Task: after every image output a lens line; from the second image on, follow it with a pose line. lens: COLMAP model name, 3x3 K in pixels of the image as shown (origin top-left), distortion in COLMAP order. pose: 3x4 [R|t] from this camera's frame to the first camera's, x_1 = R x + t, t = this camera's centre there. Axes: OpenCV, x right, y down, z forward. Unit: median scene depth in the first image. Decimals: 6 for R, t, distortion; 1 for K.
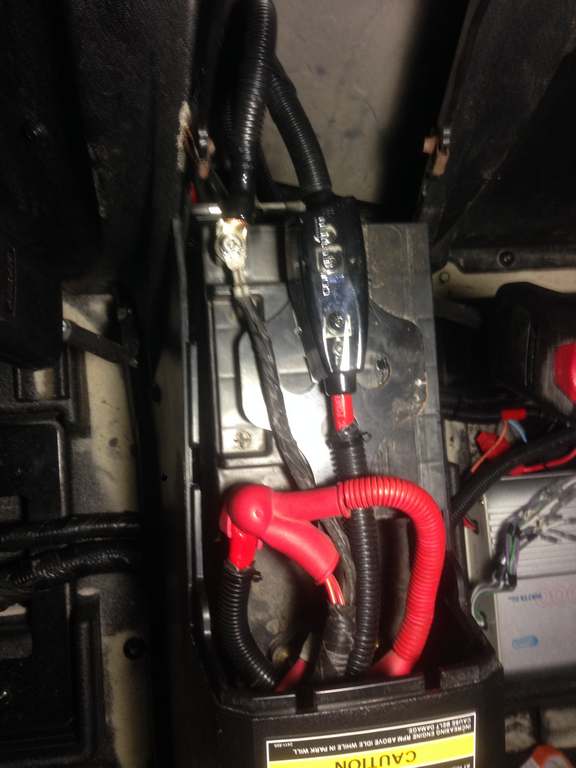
lens RADIAL K [[721.9, 0, 288.0], [0, 721.9, 384.0], [0, 0, 1]] dist [0.095890, -0.001346]
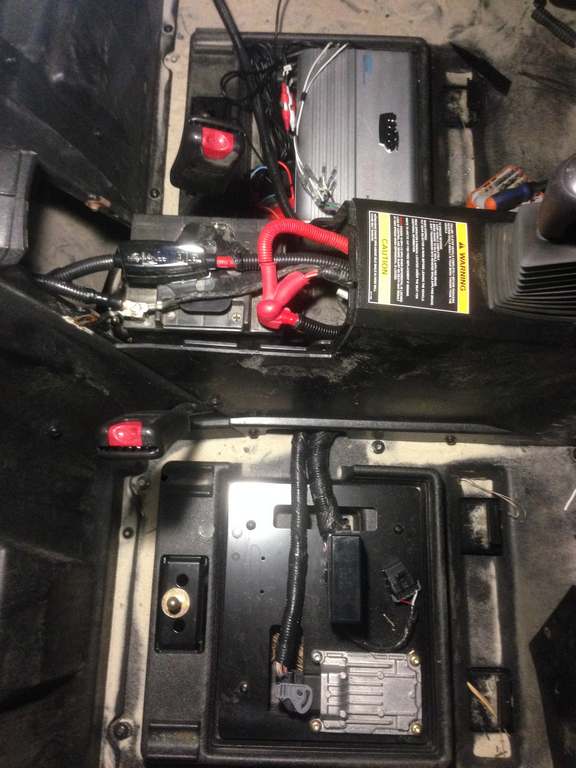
lens RADIAL K [[721.9, 0, 288.0], [0, 721.9, 384.0], [0, 0, 1]] dist [0.095890, -0.001346]
pose [[0.093363, -0.989642, 0.109052, -0.431405], [0.994293, 0.098355, 0.041320, 0.150502], [-0.051618, 0.104572, 0.993177, -0.897603]]
